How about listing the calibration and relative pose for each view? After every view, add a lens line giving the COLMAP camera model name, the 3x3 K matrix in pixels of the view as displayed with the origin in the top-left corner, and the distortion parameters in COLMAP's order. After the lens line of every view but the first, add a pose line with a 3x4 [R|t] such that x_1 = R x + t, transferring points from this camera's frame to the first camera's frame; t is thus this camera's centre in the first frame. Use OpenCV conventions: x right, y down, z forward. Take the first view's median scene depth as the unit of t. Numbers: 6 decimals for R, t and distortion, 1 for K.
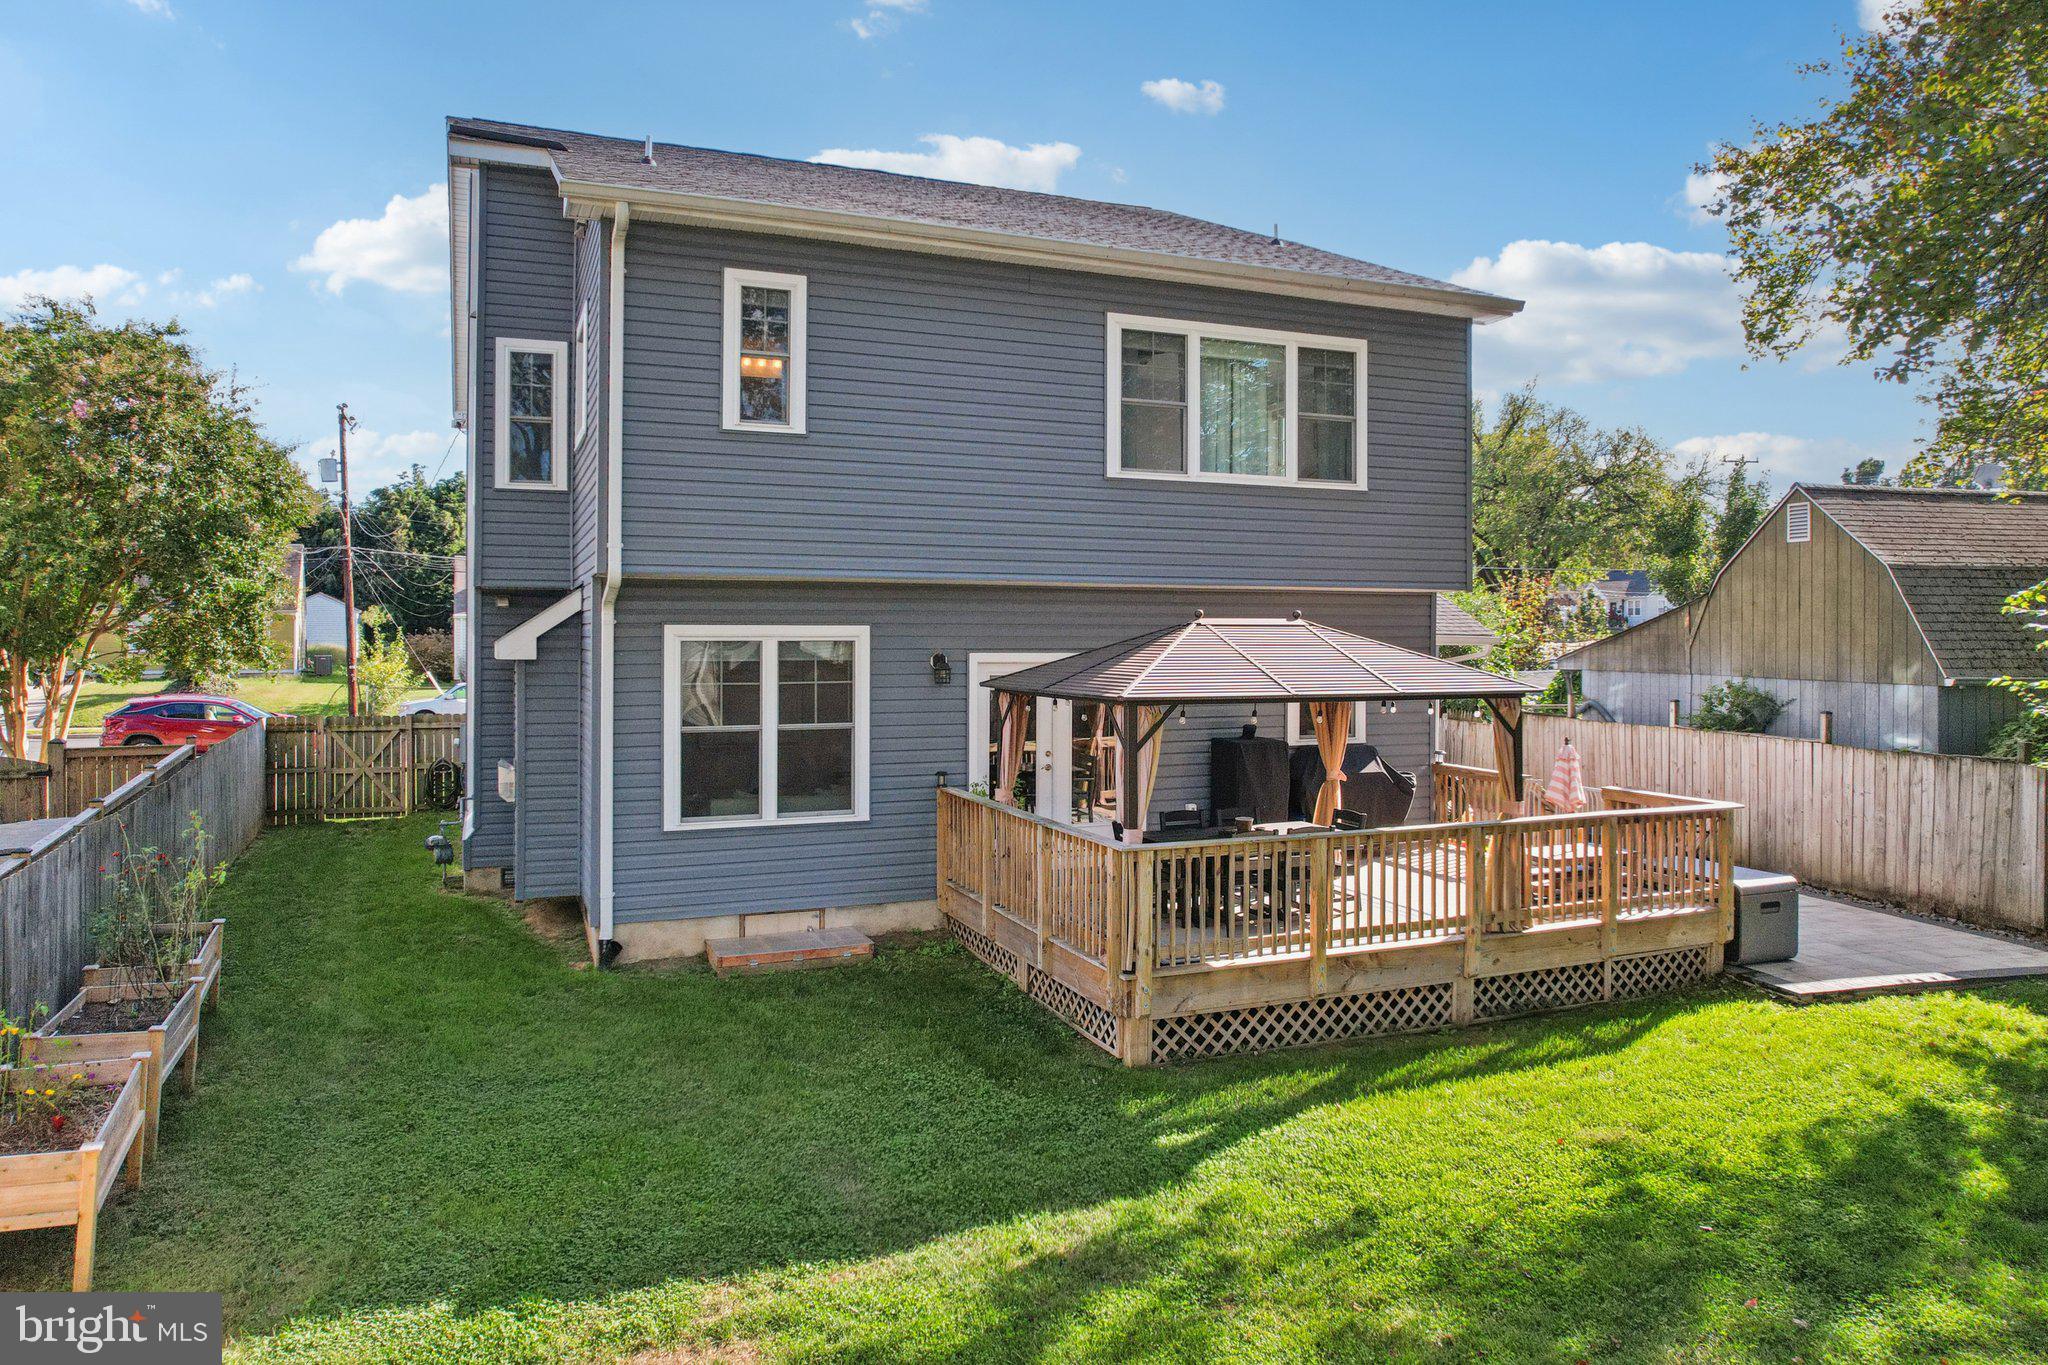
lens RADIAL K [[1289.4, 0, 1040.3], [0, 1289.4, 638.4], [0, 0, 1]] dist [-0.033940, 0.022826]
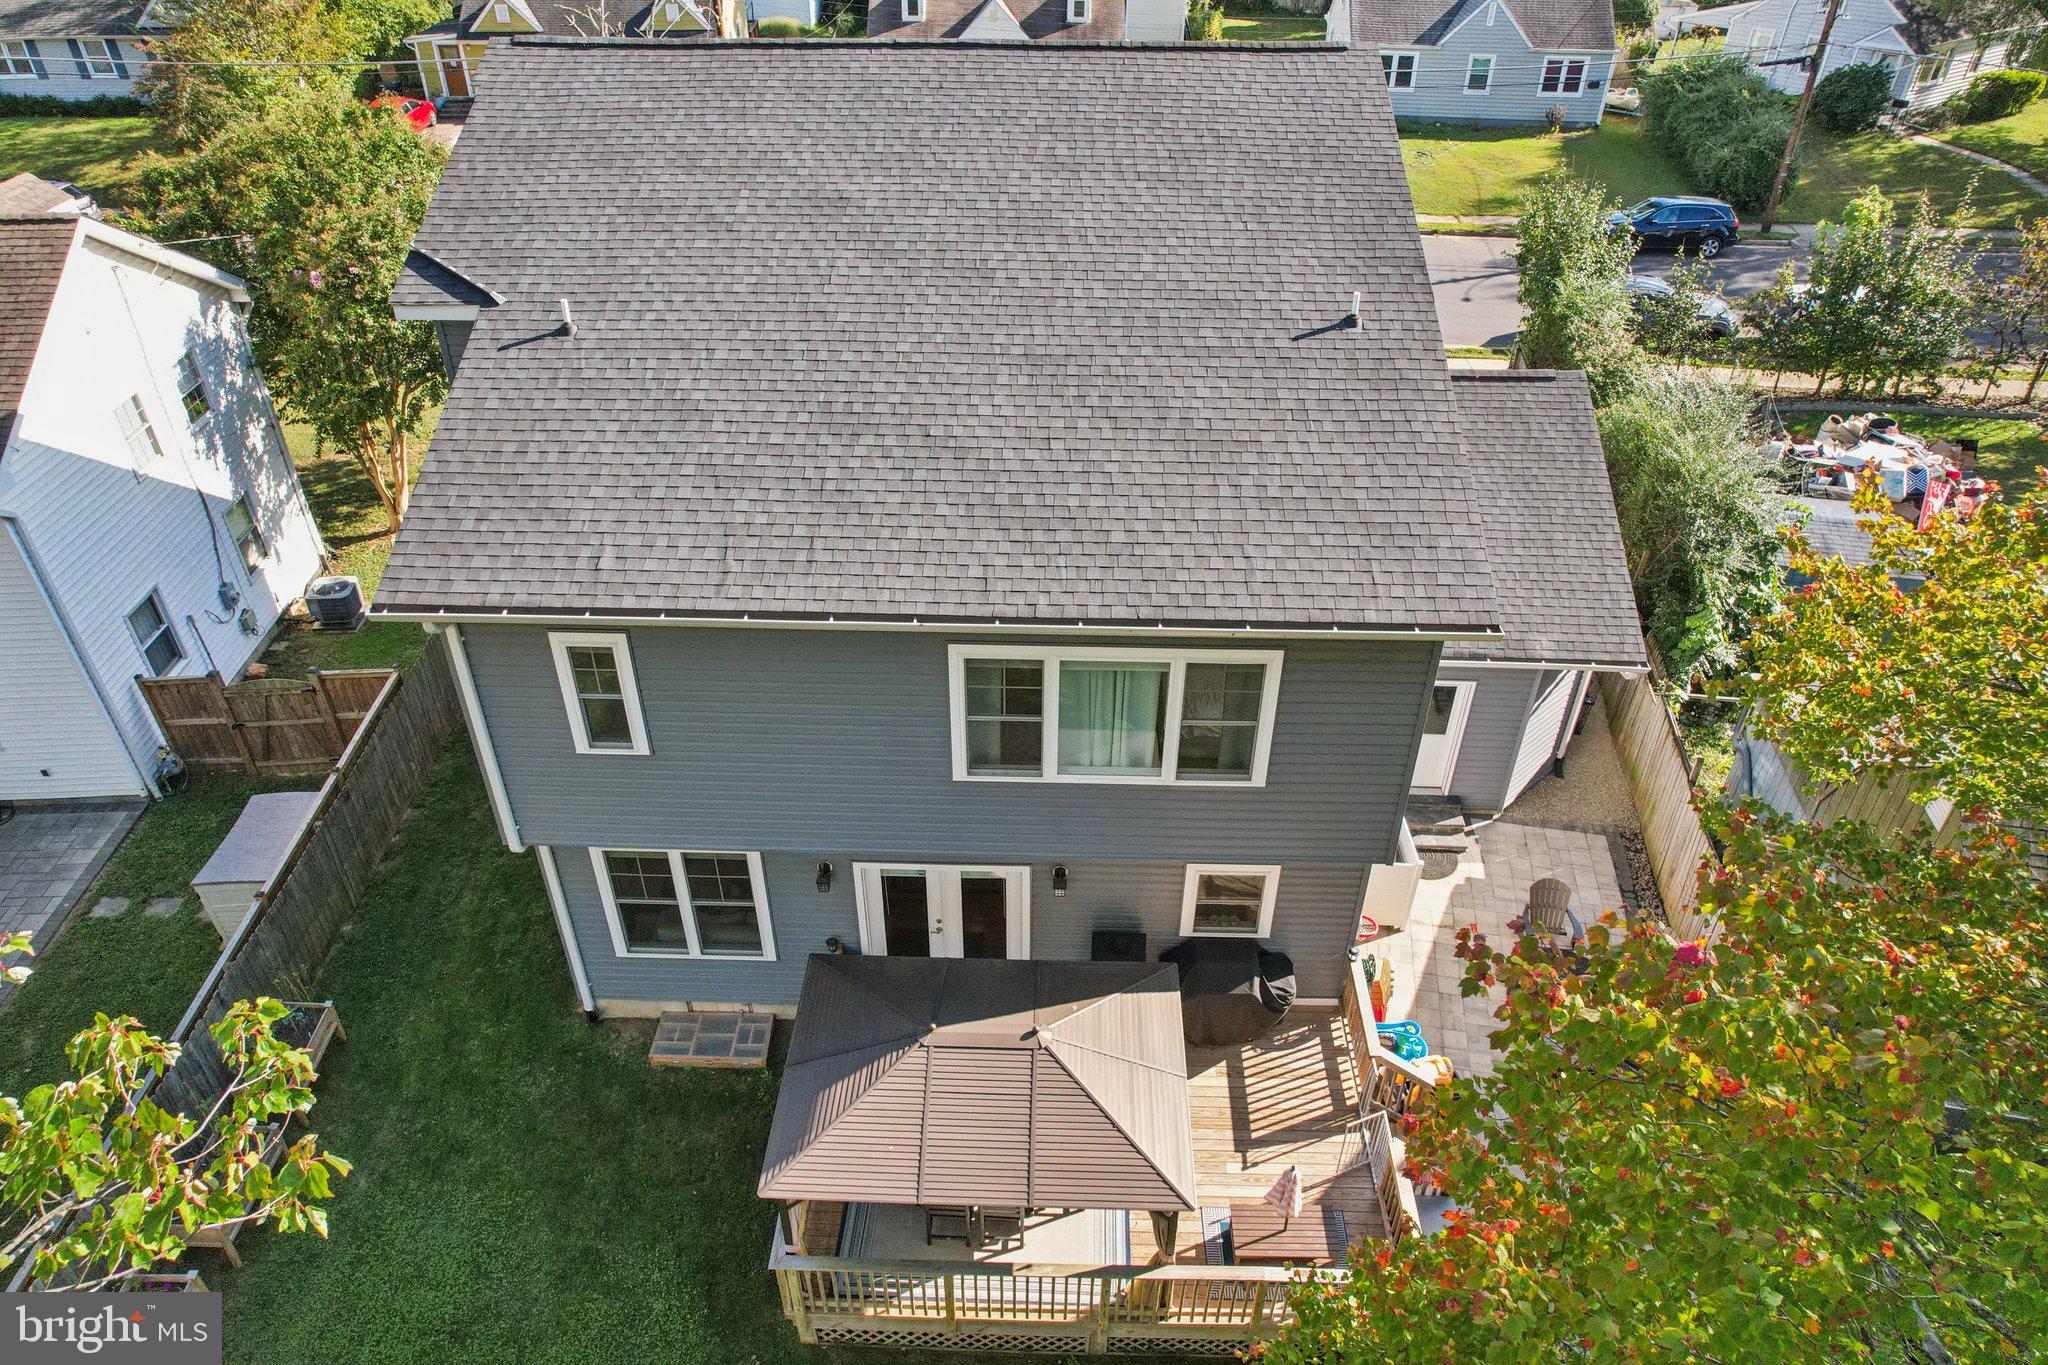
lens RADIAL K [[1300.0, 0, 1021.2], [0, 1300.0, 685.7], [0, 0, 1]] dist [-0.059979, 0.057009]
pose [[0.912934, 0.239012, -0.330795, 0.463554], [-0.004939, 0.816969, 0.576661, -0.852486], [0.408078, -0.524819, 0.747019, 0.329113]]
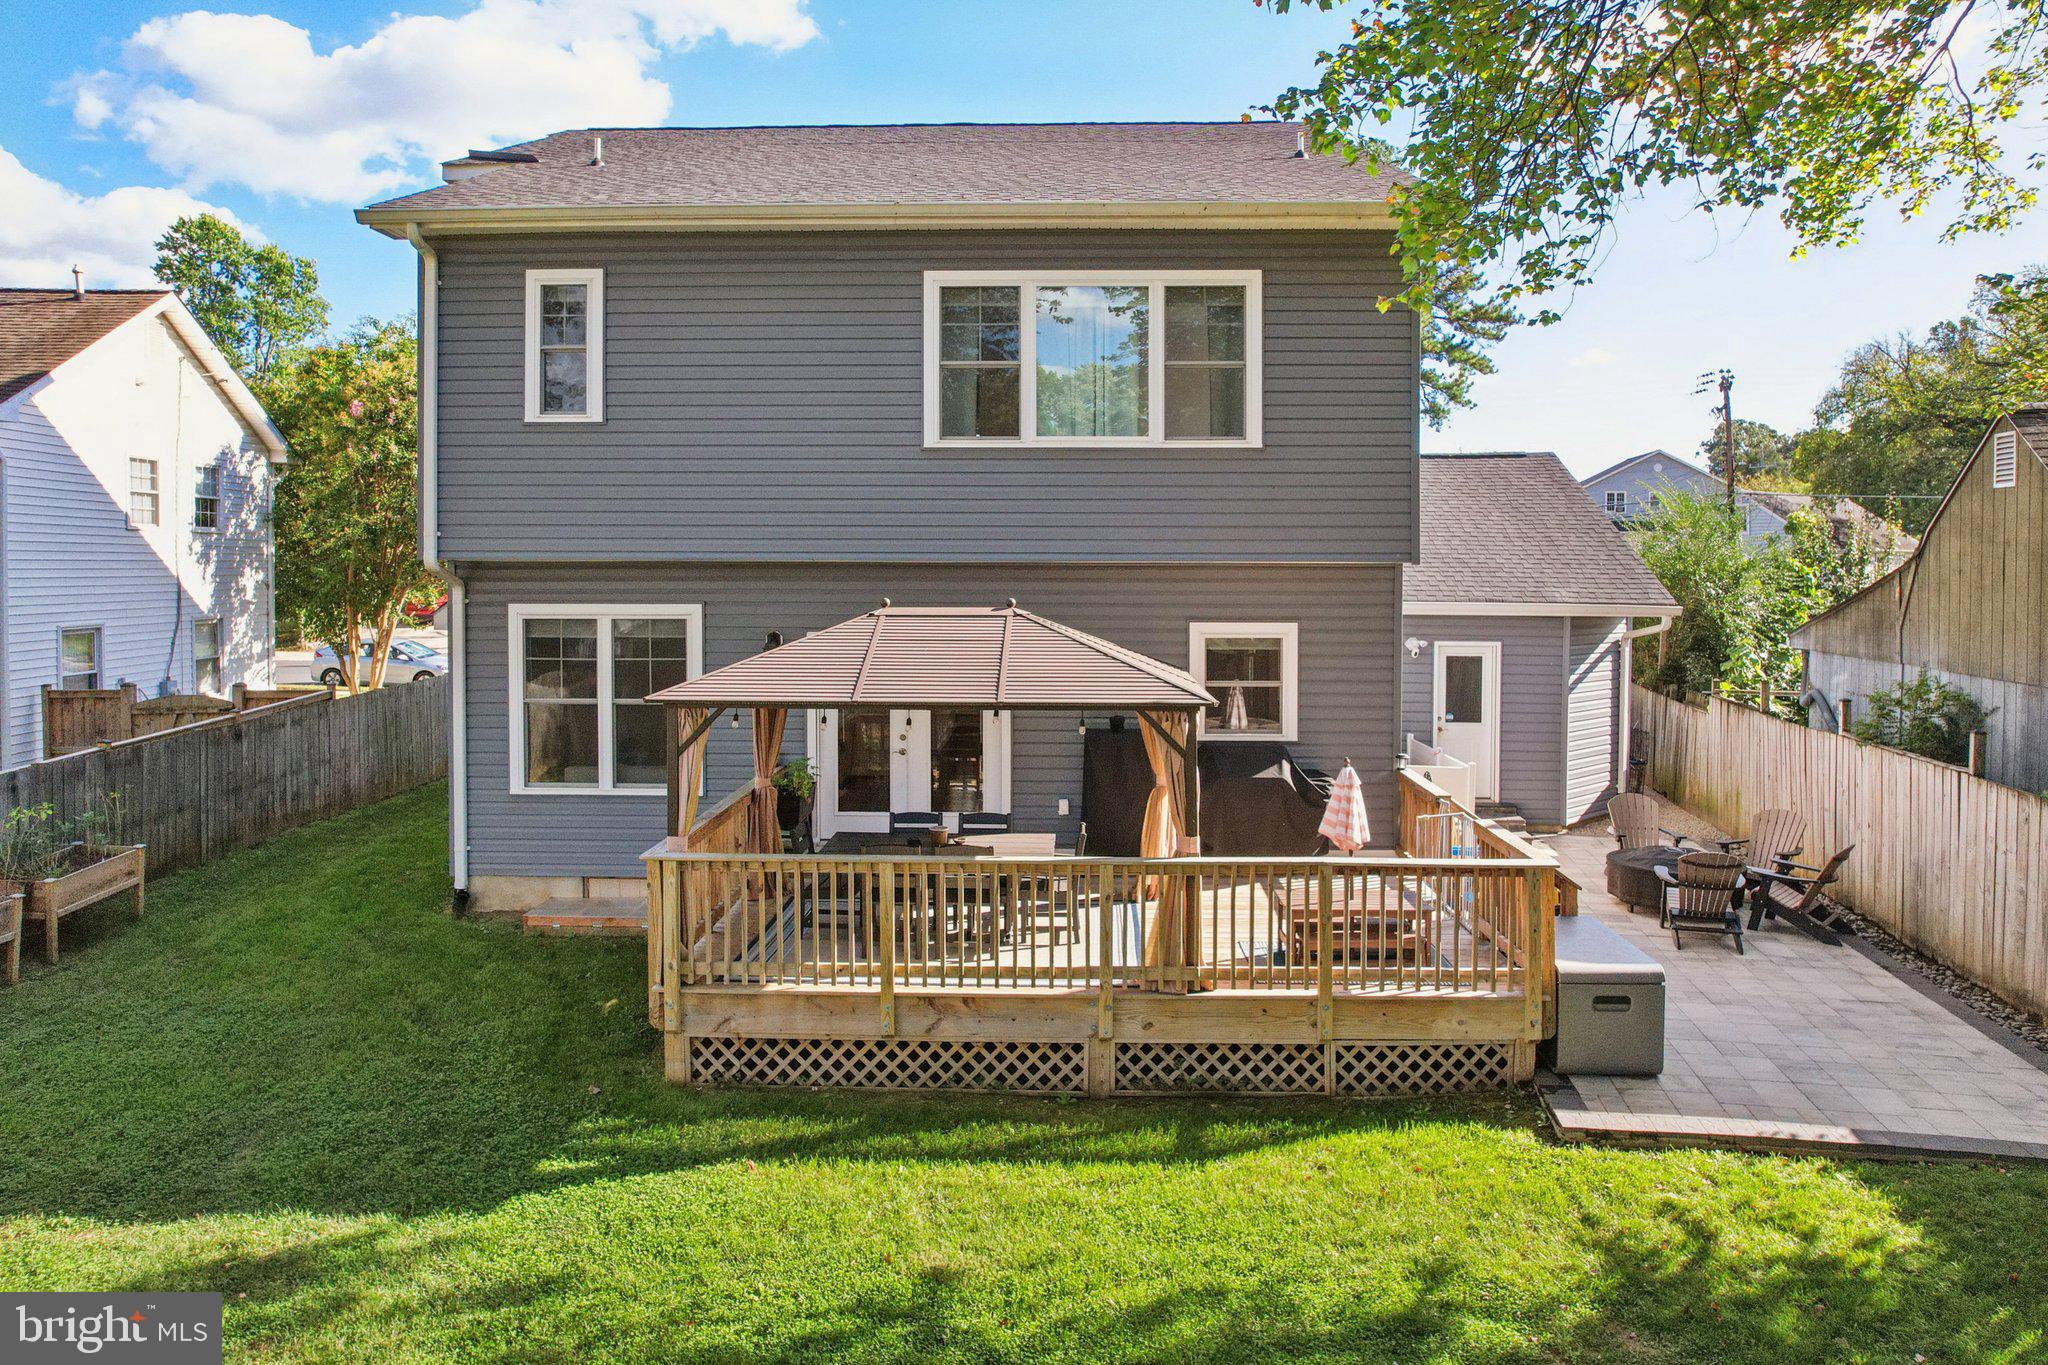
lens RADIAL K [[1316.3, 0, 1031.8], [0, 1316.3, 593.3], [0, 0, 1]] dist [-0.037007, 0.021013]
pose [[0.914357, 0.008551, -0.404819, 0.563105], [-0.001920, 0.999857, 0.016784, -0.039198], [0.404905, -0.014569, 0.914243, 0.172736]]
